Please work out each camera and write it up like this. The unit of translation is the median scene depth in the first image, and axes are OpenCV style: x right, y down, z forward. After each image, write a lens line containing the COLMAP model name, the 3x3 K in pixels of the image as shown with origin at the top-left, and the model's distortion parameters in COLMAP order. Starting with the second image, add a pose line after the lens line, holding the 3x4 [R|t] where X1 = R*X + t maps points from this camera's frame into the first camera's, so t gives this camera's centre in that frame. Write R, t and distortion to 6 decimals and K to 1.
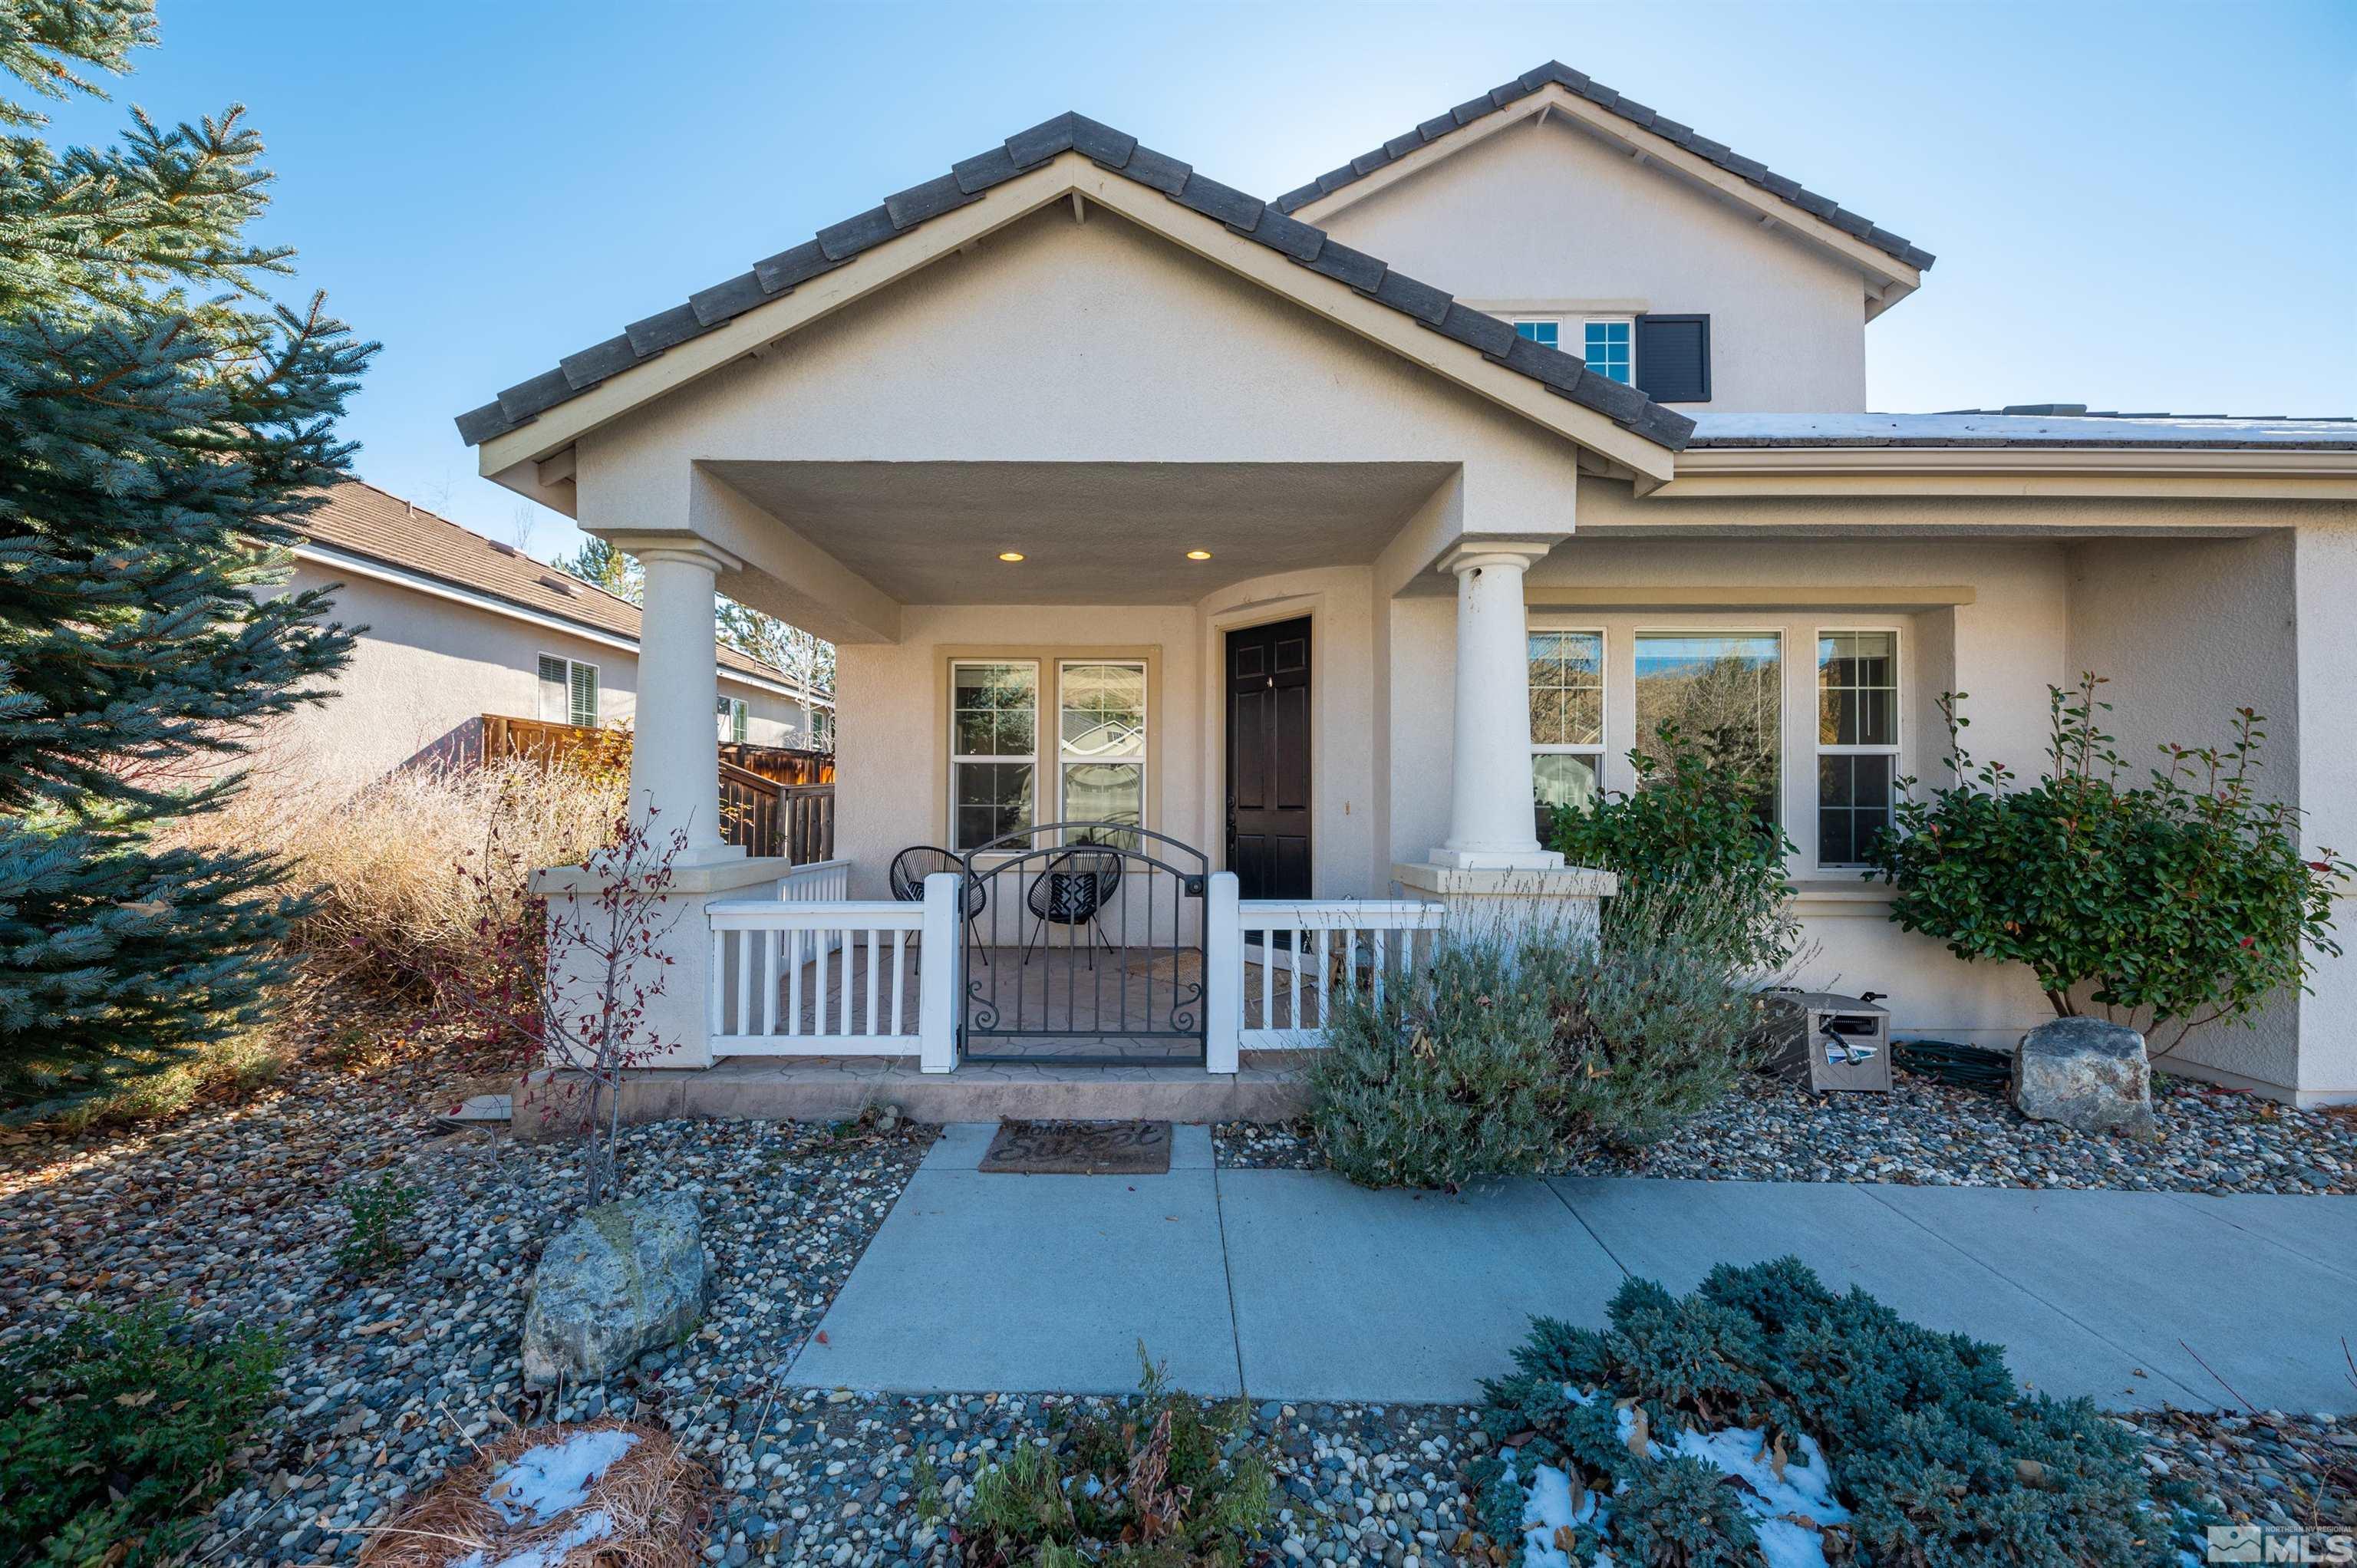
lens RADIAL K [[818.5, 0, 1173.6], [0, 818.5, 796.0], [0, 0, 1]] dist [0.005489, -0.004669]
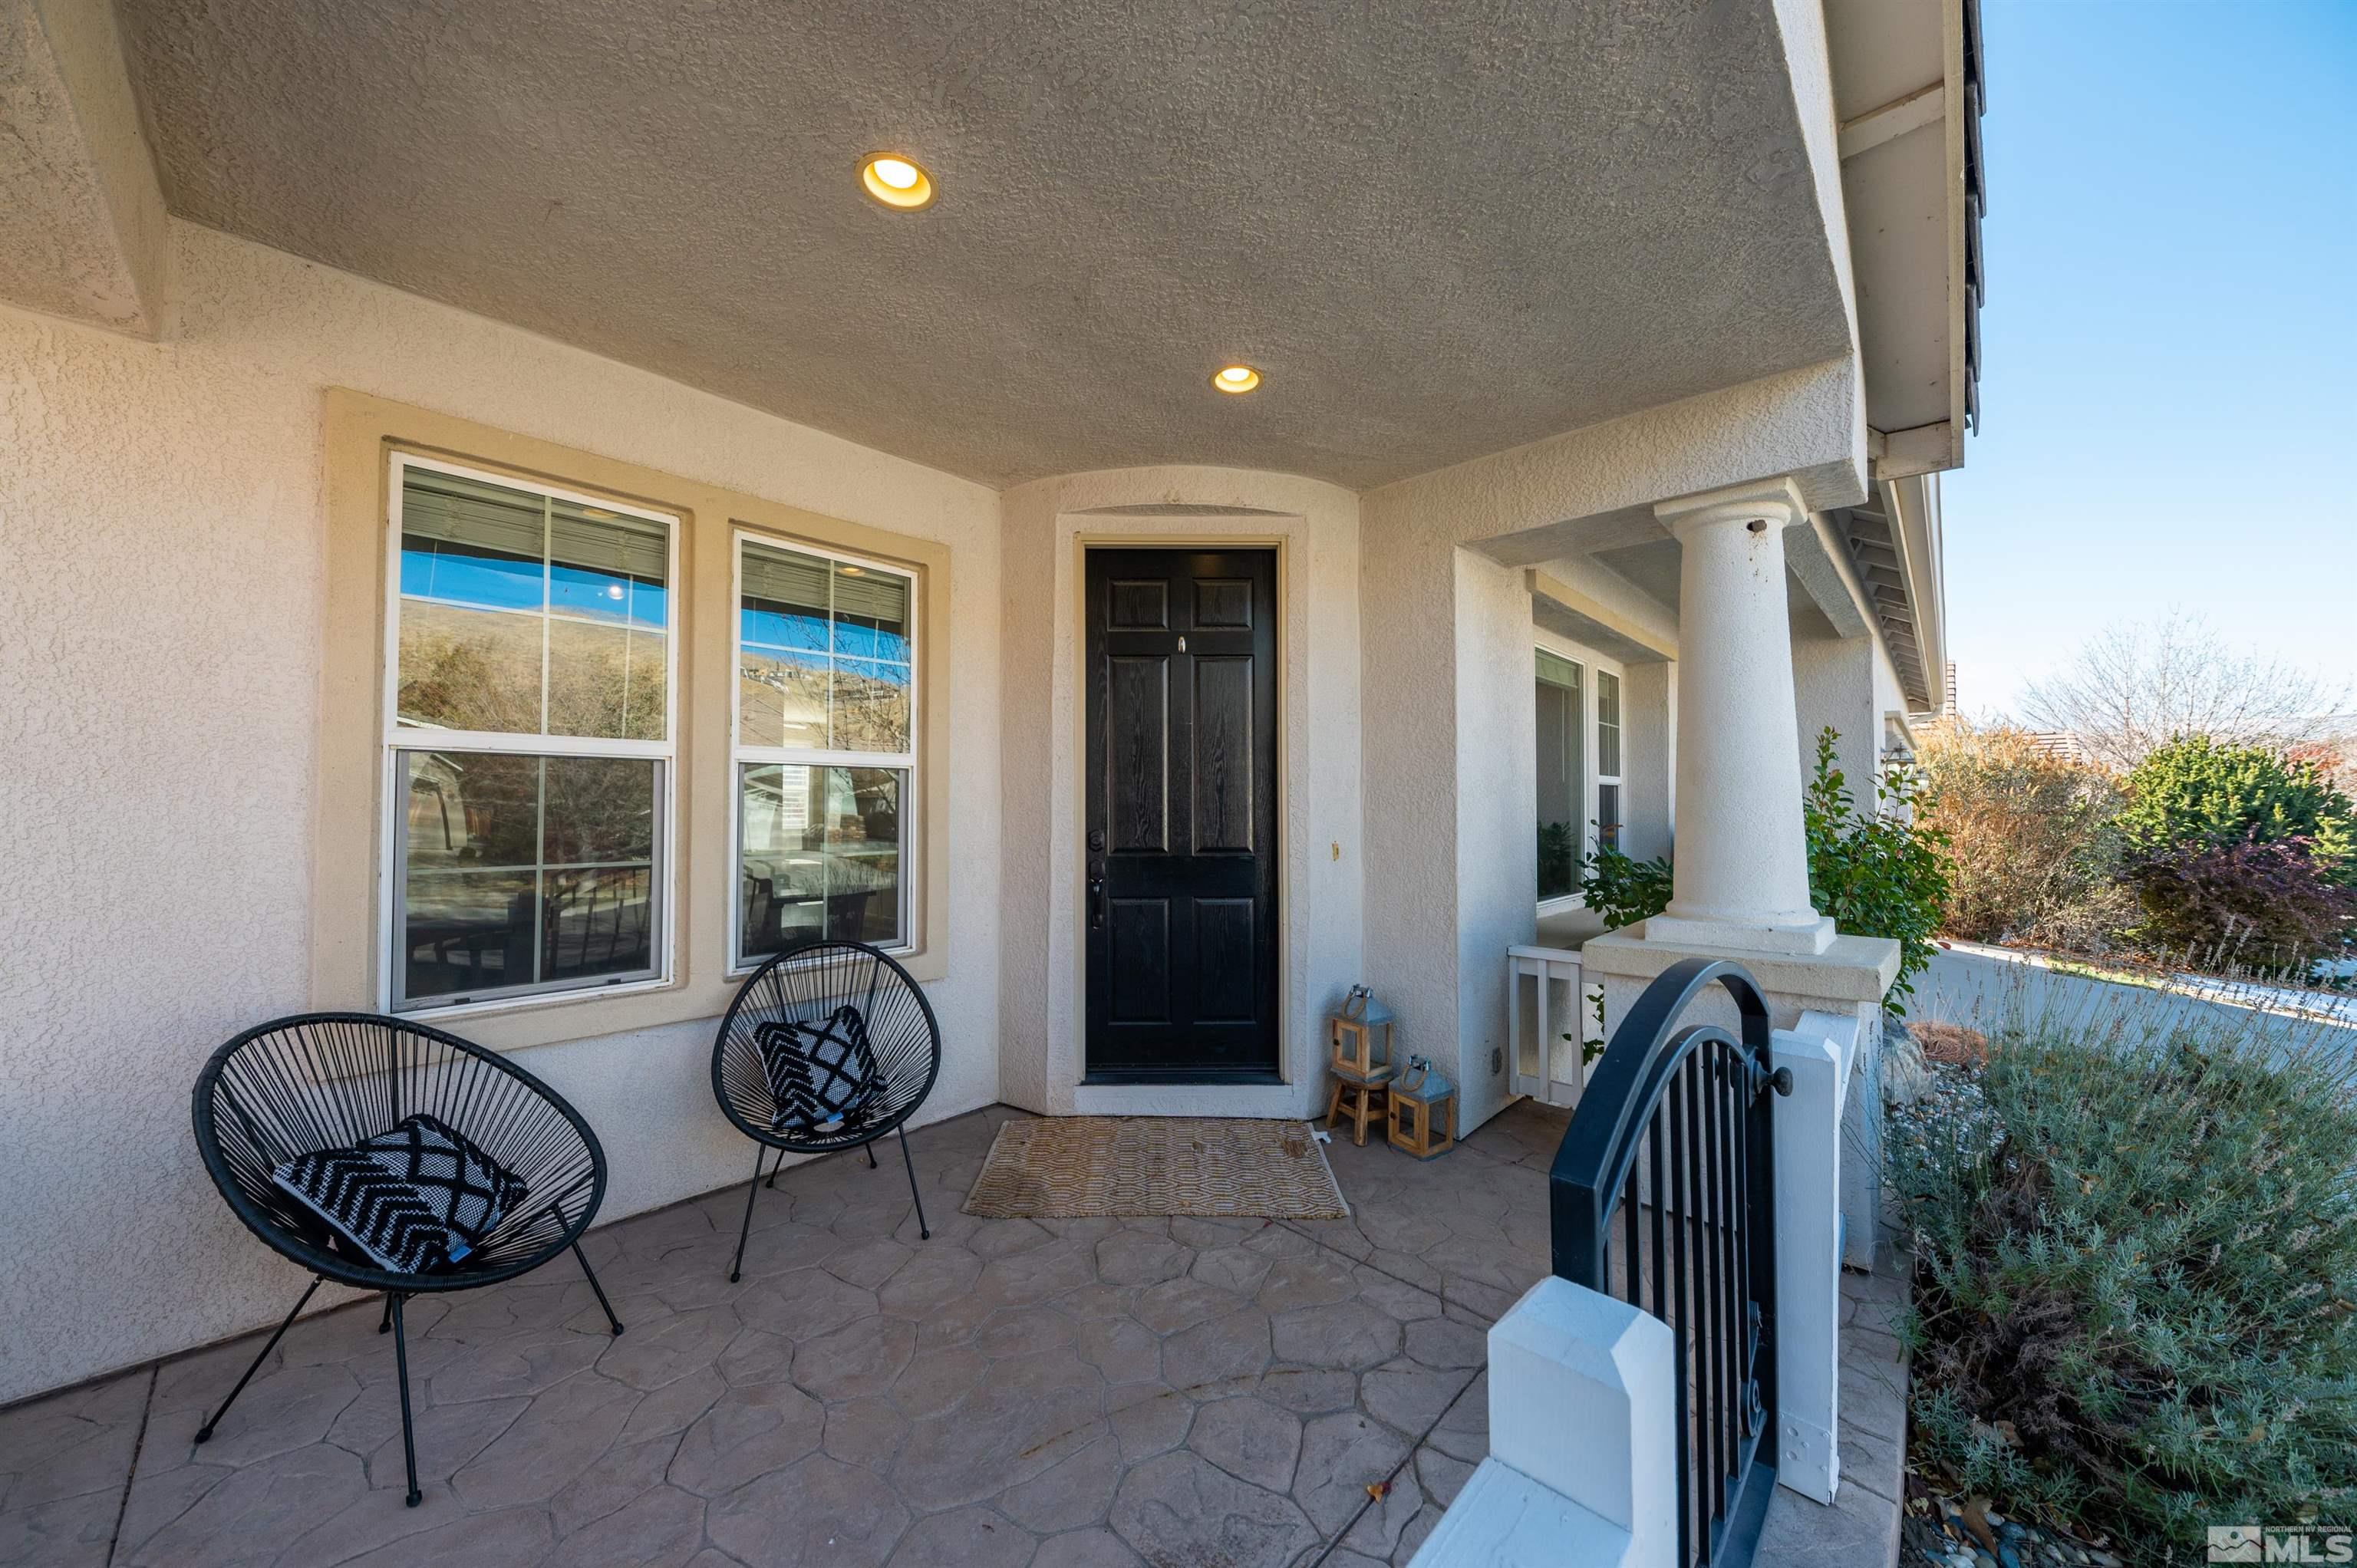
lens RADIAL K [[818.5, 0, 1179.7], [0, 818.5, 791.0], [0, 0, 1]] dist [0.005489, -0.004669]
pose [[0.690145, 0.017564, 0.723458, -0.296593], [0.000462, 0.999695, -0.024711, -0.013934], [-0.723671, 0.017388, 0.689926, 0.541164]]
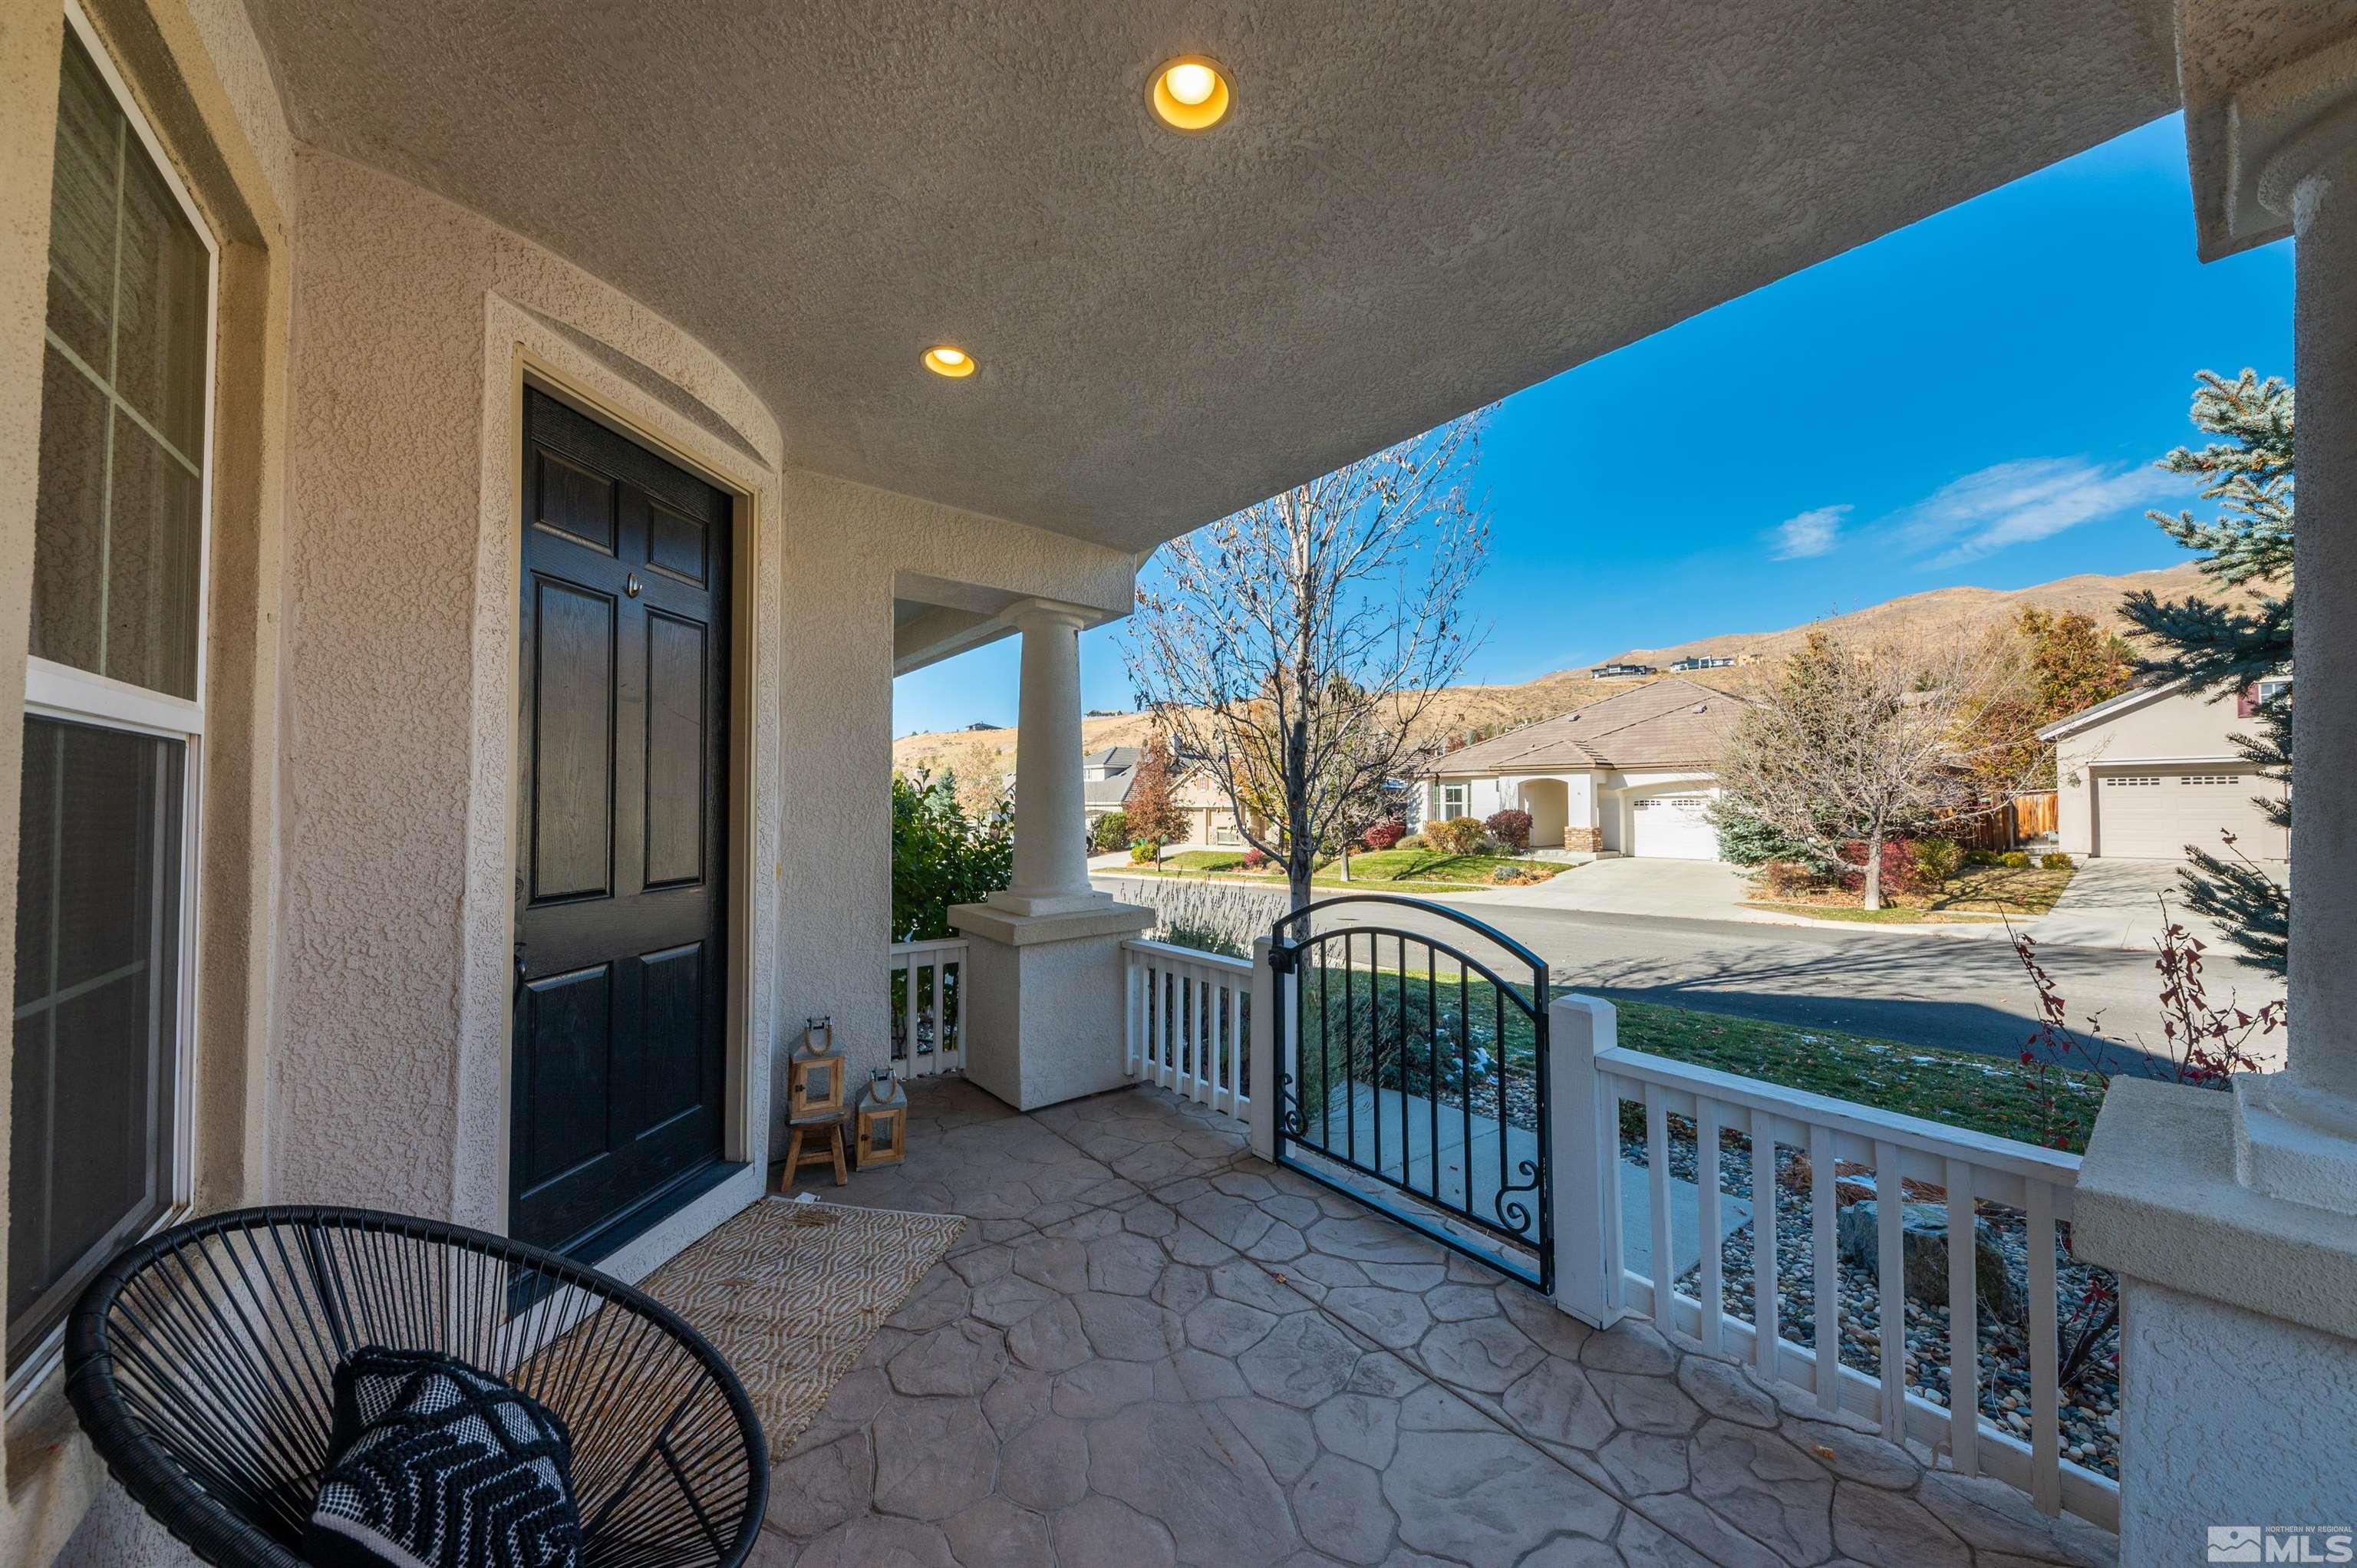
lens RADIAL K [[818.5, 0, 1179.2], [0, 818.5, 785.5], [0, 0, 1]] dist [0.005489, -0.004669]
pose [[-0.617063, 0.018983, 0.786685, -0.345941], [0.000566, 0.999719, -0.023679, -0.026178], [-0.786914, -0.014166, -0.616900, 0.965584]]
